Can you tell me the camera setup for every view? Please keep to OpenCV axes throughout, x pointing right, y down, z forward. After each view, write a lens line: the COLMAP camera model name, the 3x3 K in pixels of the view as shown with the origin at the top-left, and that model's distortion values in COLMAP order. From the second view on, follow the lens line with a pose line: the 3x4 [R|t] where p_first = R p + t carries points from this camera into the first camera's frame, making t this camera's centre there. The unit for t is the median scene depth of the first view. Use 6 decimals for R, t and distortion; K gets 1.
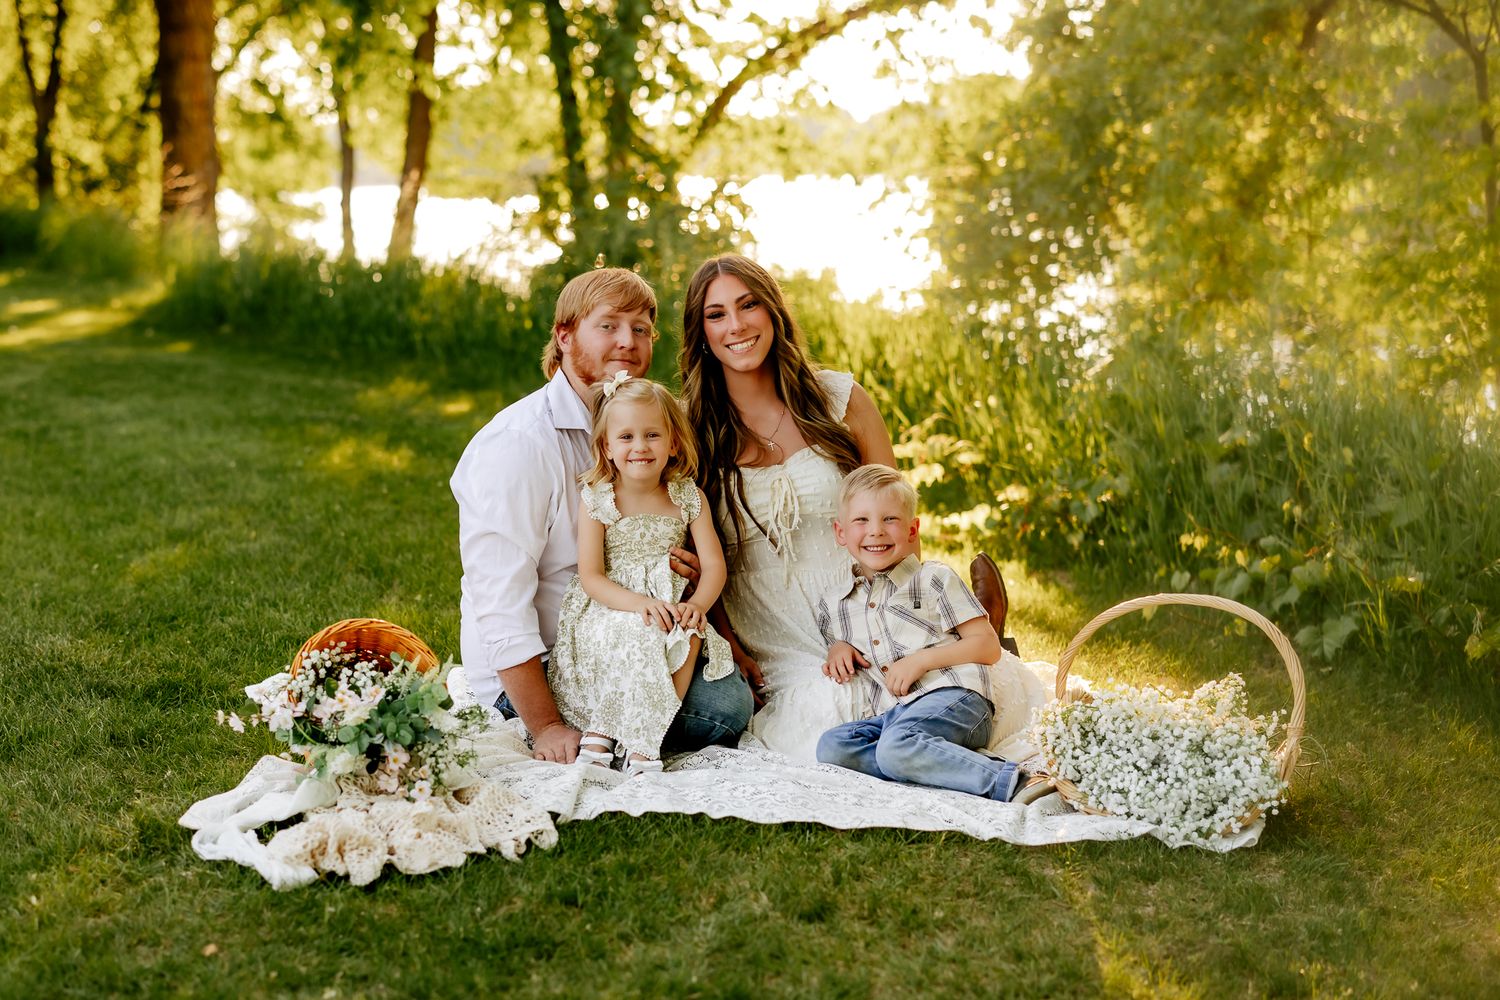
lens RADIAL K [[2578.1, 0, 738.5], [0, 2578.1, 539.1], [0, 0, 1]] dist [0.028123, 0.000000]
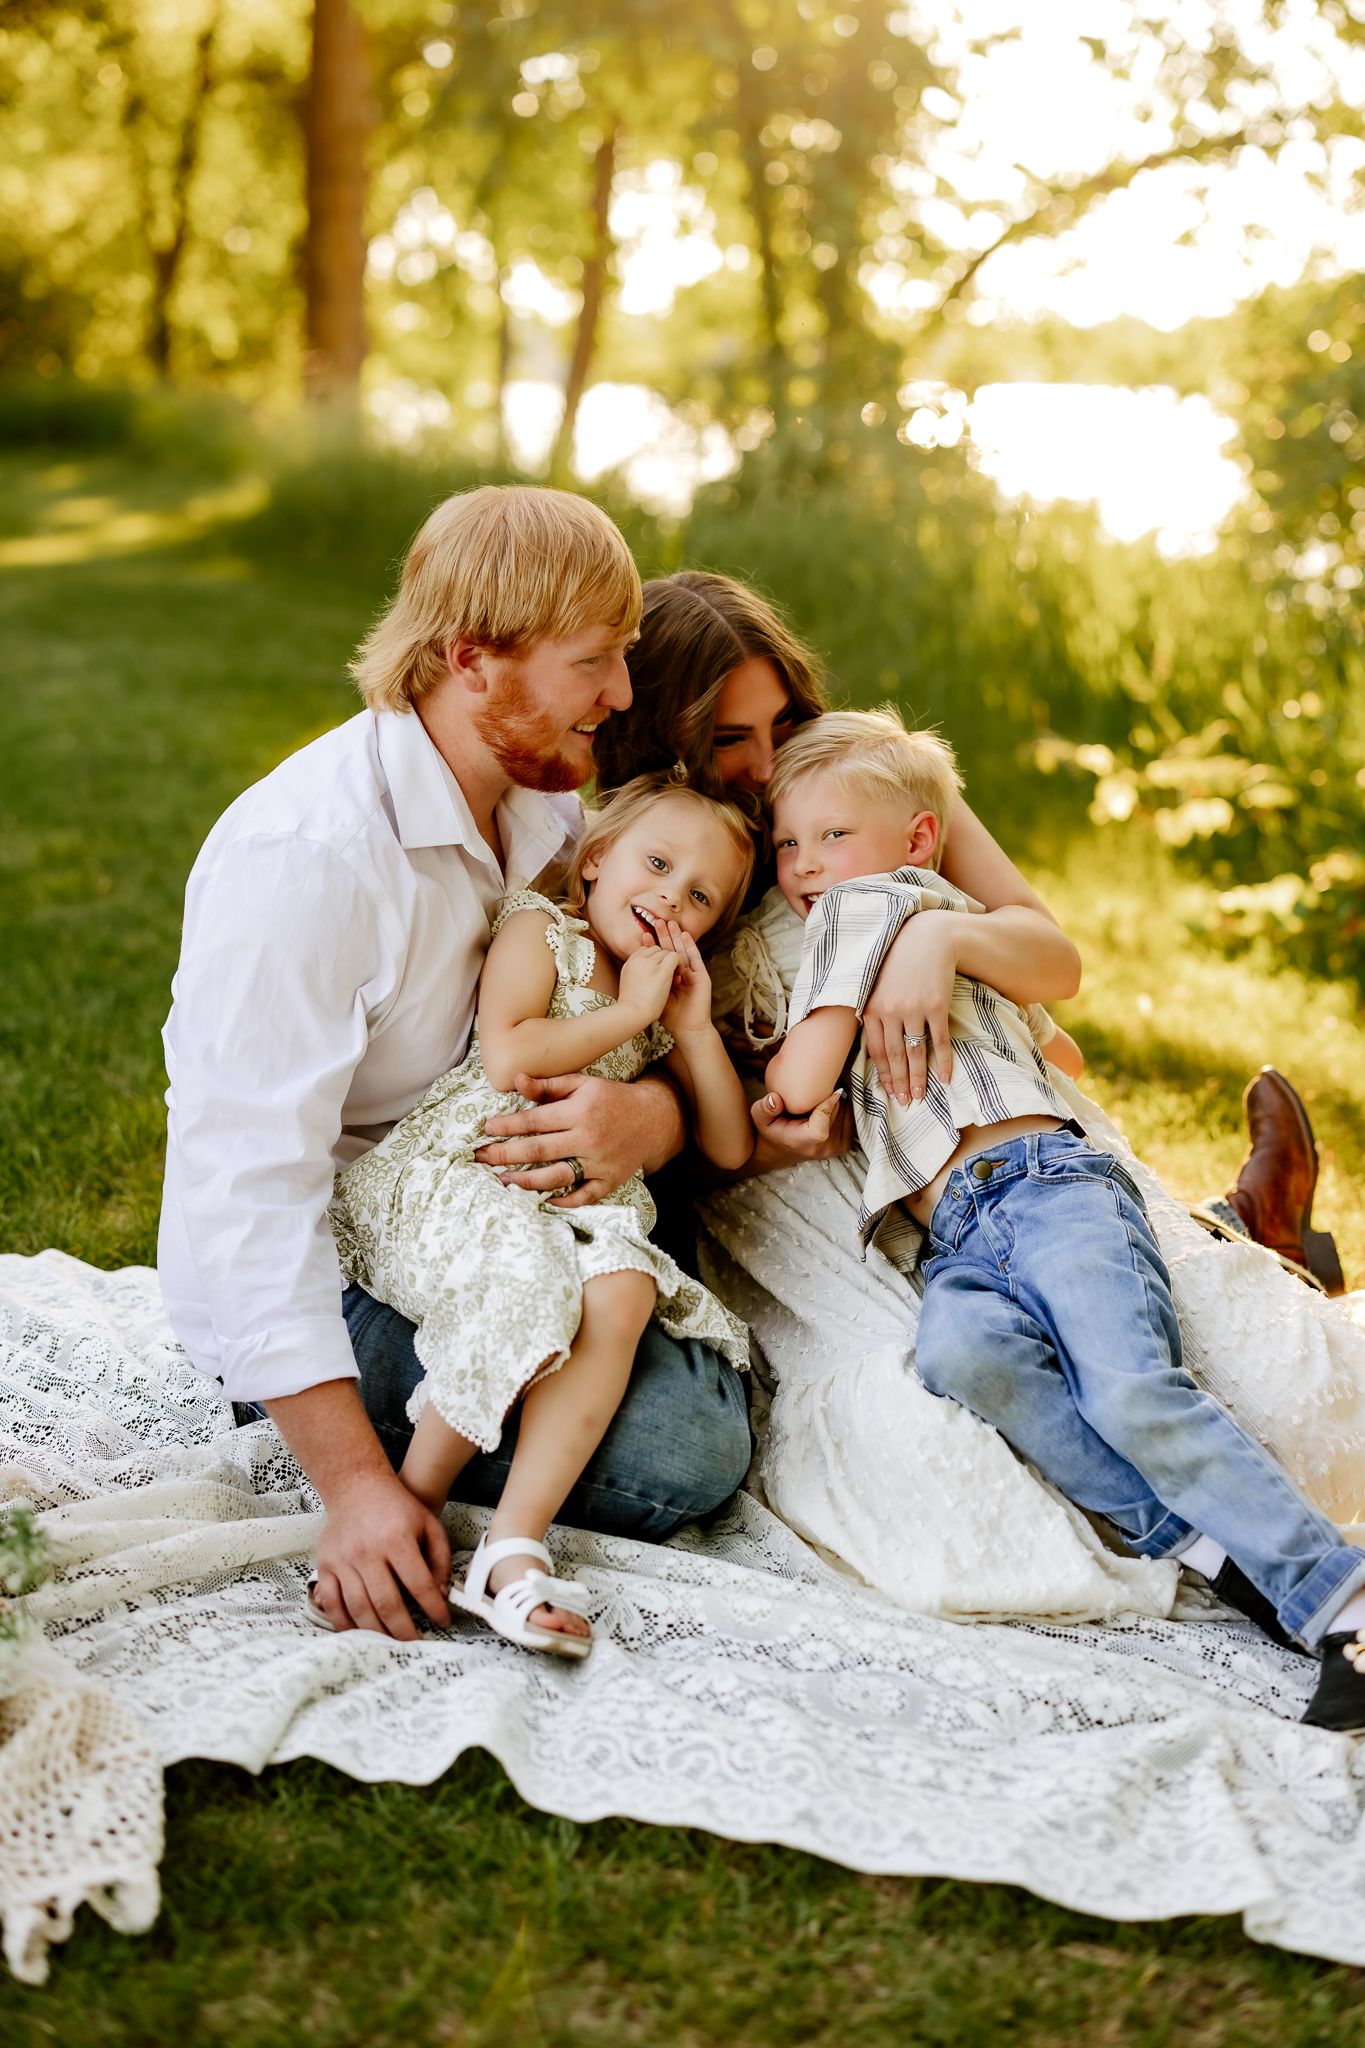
lens RADIAL K [[2883.3, 0, 674.8], [0, 2883.3, 1013.1], [0, 0, 1]] dist [0.032339, 0.000000]
pose [[0.993063, 0.053749, -0.104582, 0.013510], [-0.045878, 0.996031, 0.076268, -0.018291], [0.108266, -0.070941, 0.991588, 0.193191]]
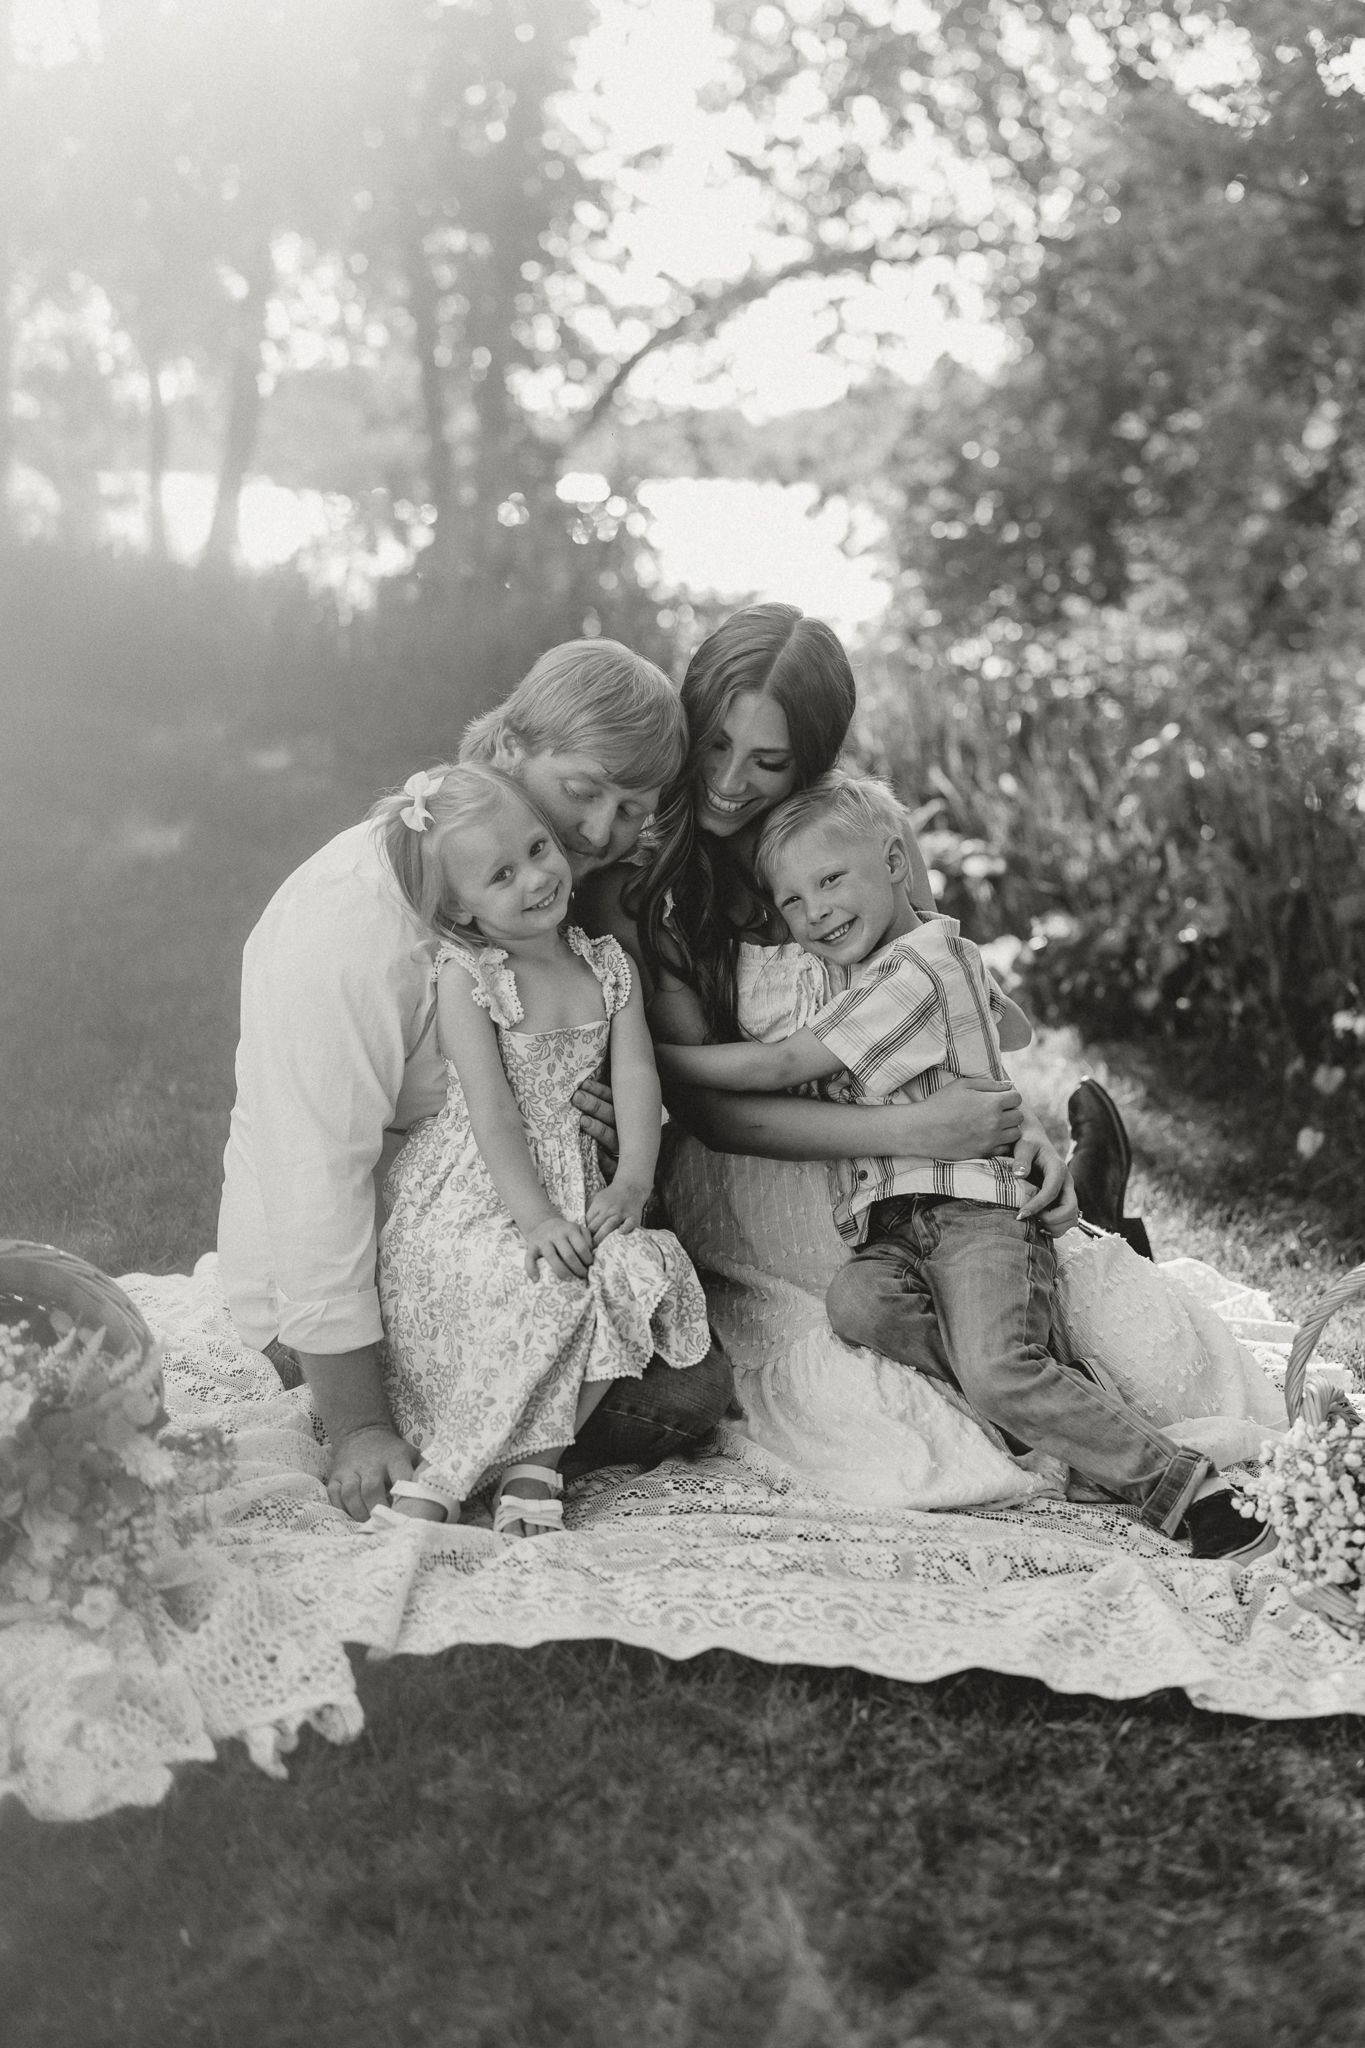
lens RADIAL K [[2883.3, 0, 659.9], [0, 2883.3, 998.7], [0, 0, 1]] dist [0.032339, 0.000000]
pose [[0.999277, 0.032474, 0.019759, -0.009526], [-0.033196, 0.998751, 0.037337, -0.015611], [-0.018522, -0.037966, 0.999107, 0.149946]]
